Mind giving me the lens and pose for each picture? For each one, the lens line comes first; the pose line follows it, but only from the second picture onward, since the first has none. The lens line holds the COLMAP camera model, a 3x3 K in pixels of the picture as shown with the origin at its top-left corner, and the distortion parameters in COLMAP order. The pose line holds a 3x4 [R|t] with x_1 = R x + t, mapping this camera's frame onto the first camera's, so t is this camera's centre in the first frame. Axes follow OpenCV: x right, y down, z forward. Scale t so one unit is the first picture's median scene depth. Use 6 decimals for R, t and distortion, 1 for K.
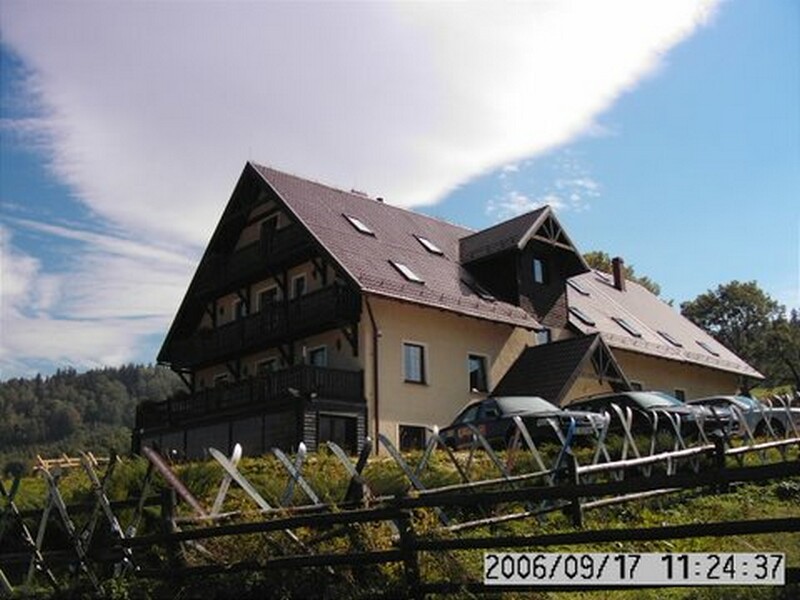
lens RADIAL K [[877.8, 0, 400.0], [0, 877.8, 300.0], [0, 0, 1]] dist [-0.170453, 0.043213]
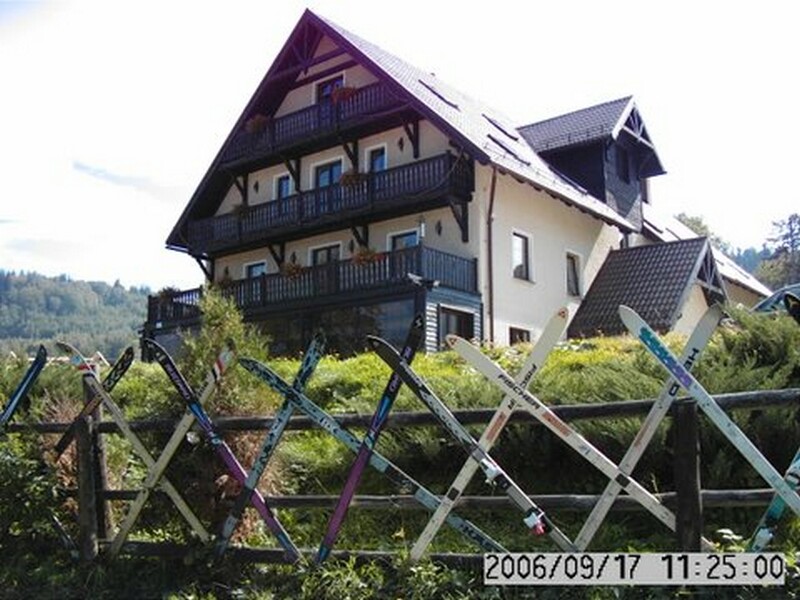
lens RADIAL K [[877.8, 0, 400.0], [0, 877.8, 300.0], [0, 0, 1]] dist [-0.170453, 0.043213]
pose [[0.987788, 0.051136, 0.147174, -0.197567], [-0.063502, 0.994723, 0.080587, 0.047431], [-0.142276, -0.088948, 0.985822, 0.153565]]
